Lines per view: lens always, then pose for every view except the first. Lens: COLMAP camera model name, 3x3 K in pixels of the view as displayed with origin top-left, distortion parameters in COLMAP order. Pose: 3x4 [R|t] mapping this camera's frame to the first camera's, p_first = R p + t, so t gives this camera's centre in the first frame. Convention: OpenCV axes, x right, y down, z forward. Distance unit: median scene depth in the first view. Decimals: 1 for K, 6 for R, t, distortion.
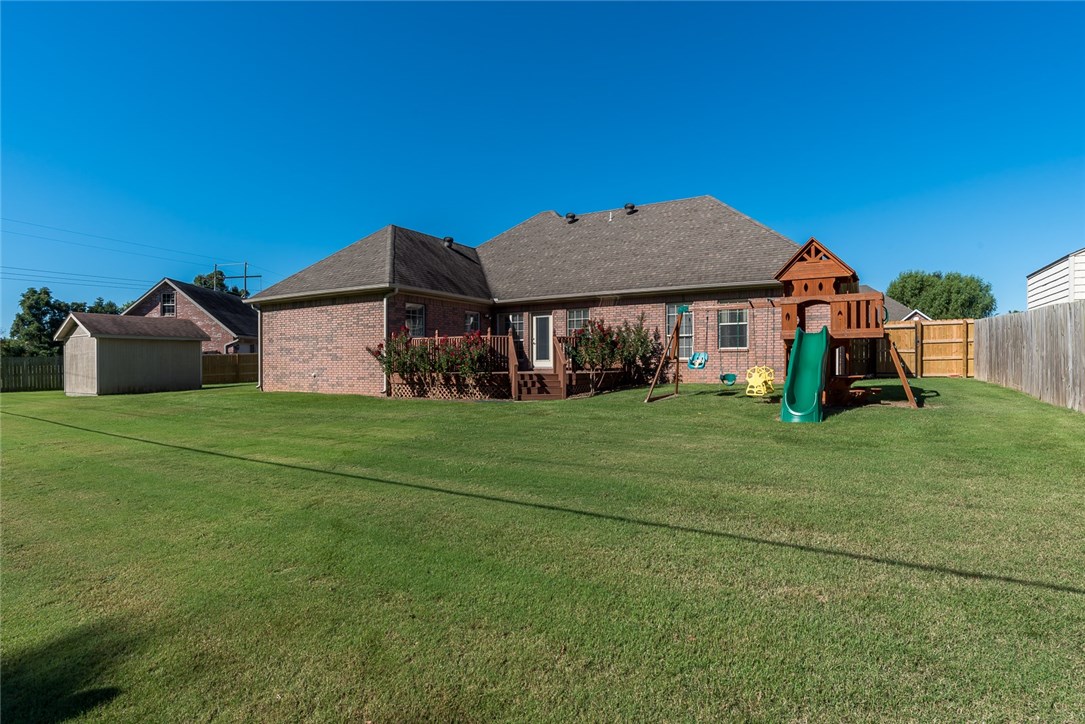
lens RADIAL K [[554.6, 0, 546.2], [0, 554.6, 367.7], [0, 0, 1]] dist [-0.019725, -0.000198]
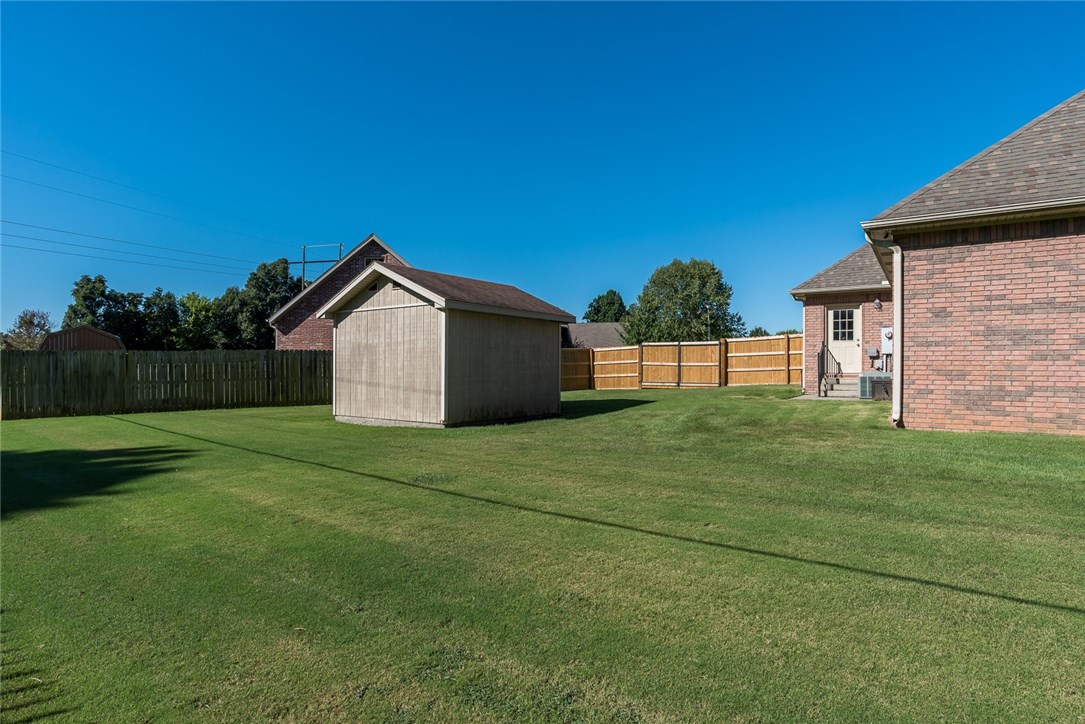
lens RADIAL K [[588.8, 0, 542.5], [0, 588.8, 362.0], [0, 0, 1]] dist [-0.034963, 0.000811]
pose [[0.998944, 0.009874, -0.044862, -0.615361], [-0.010669, 0.999790, -0.017512, 0.000636], [0.044680, 0.017972, 0.998840, 0.410662]]
